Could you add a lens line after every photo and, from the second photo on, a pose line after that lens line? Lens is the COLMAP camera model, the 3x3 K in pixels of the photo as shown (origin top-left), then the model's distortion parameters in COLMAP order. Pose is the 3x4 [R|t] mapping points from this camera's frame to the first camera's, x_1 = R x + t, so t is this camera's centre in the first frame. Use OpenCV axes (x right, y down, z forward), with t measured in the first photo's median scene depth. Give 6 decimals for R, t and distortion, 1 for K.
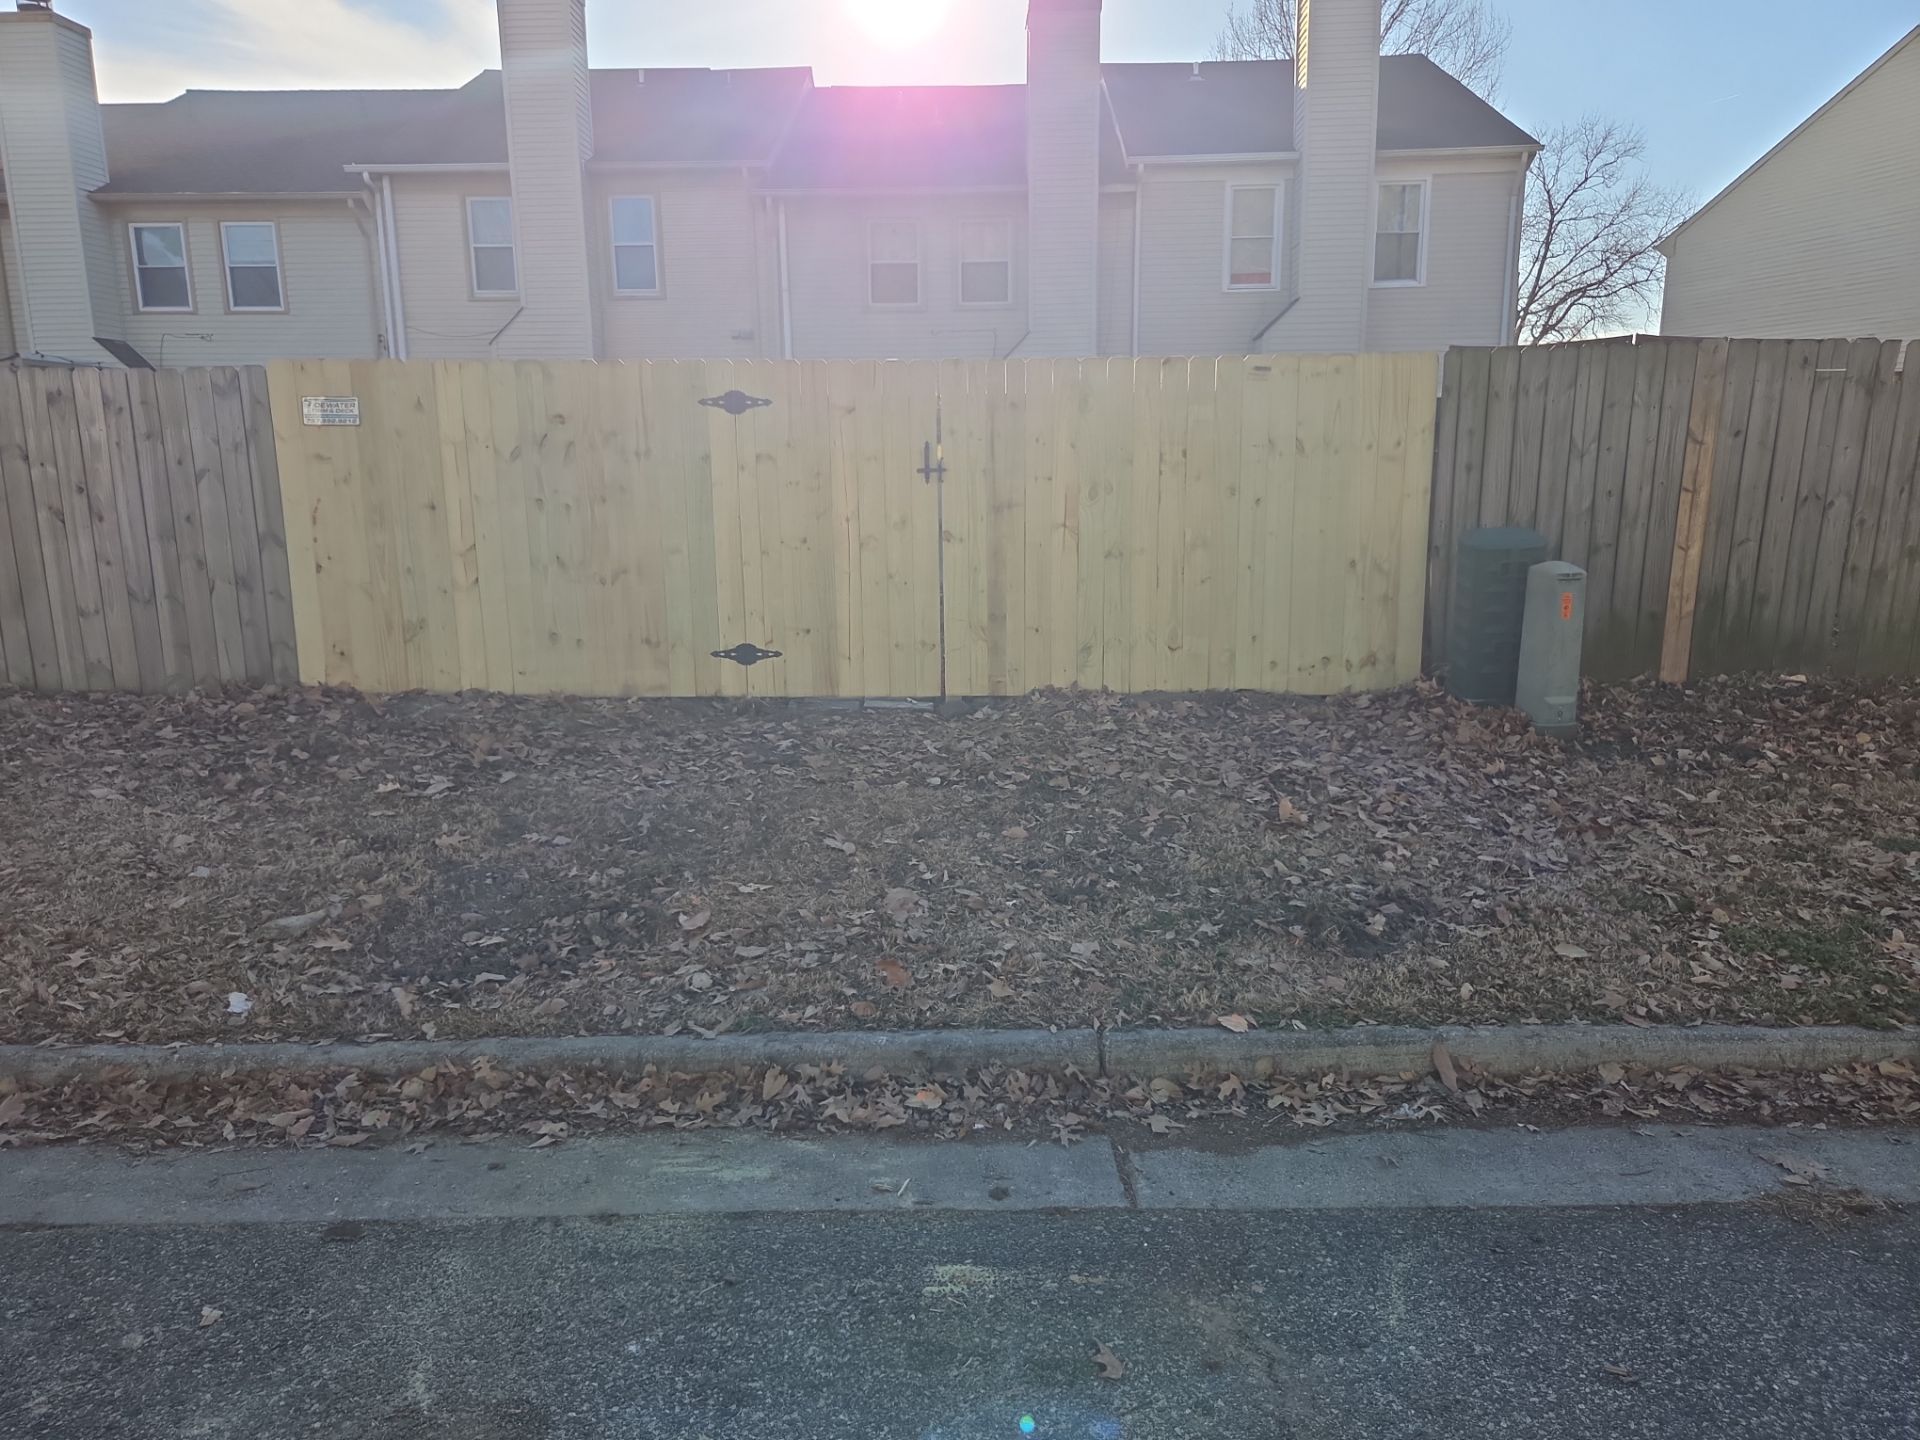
lens RADIAL K [[1273.0, 0, 960.7], [0, 1273.0, 710.2], [0, 0, 1]] dist [0.068077, -0.042301]
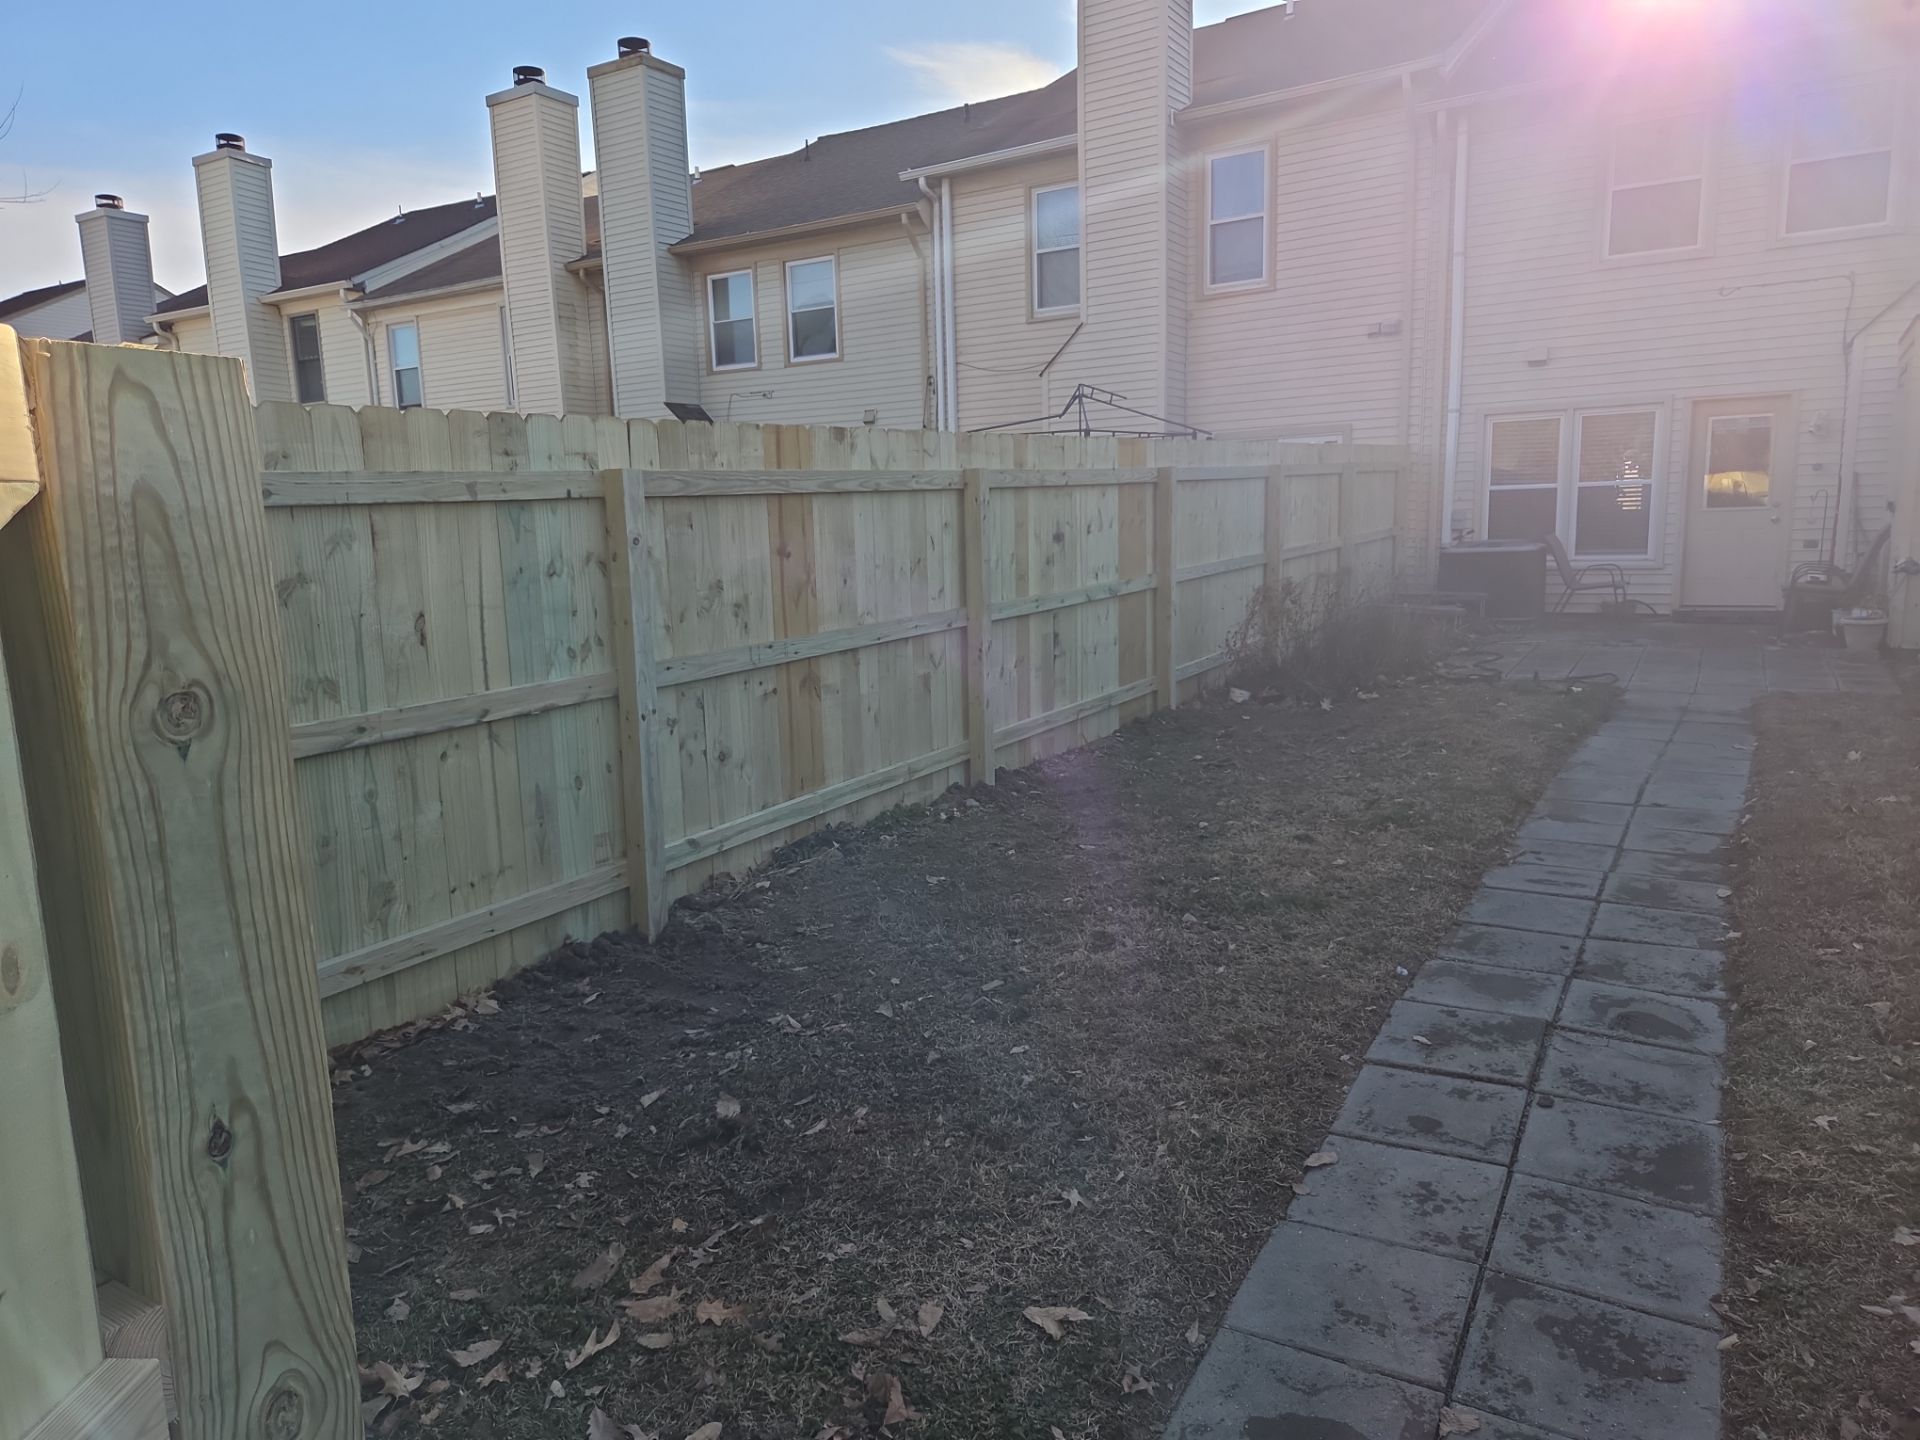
lens RADIAL K [[1273.0, 0, 947.2], [0, 1273.0, 720.1], [0, 0, 1]] dist [0.068077, -0.042301]
pose [[0.867373, 0.061631, -0.493827, -0.023239], [-0.076241, 0.997044, -0.009477, -0.066190], [0.491783, 0.045870, 0.869508, 0.314085]]
